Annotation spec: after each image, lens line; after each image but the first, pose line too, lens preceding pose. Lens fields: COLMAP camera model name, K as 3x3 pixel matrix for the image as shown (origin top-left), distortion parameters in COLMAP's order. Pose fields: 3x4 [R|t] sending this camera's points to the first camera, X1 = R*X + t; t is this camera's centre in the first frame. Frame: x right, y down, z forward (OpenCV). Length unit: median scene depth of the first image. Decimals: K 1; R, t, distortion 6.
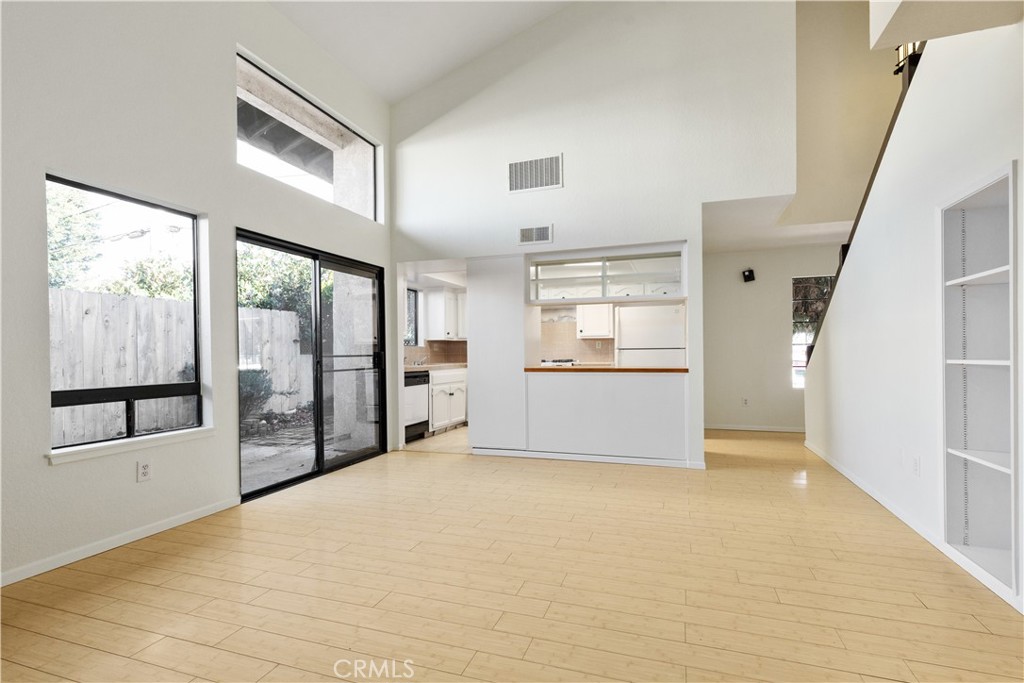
lens RADIAL K [[462.0, 0, 473.5], [0, 462.0, 354.6], [0, 0, 1]] dist [0.000558, -0.000057]
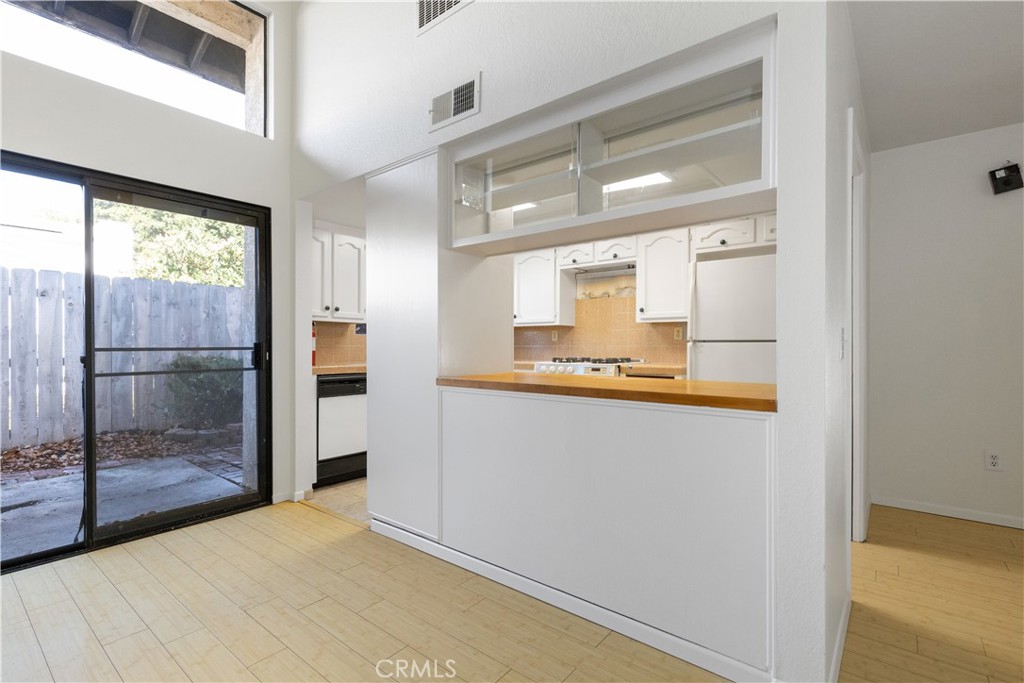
lens RADIAL K [[463.7, 0, 507.3], [0, 463.7, 346.2], [0, 0, 1]] dist [-0.002071, -0.000483]
pose [[0.960305, 0.010972, -0.278736, 0.319843], [-0.010729, 0.999940, 0.002398, -0.006913], [0.278745, 0.000688, 0.960365, 0.539286]]
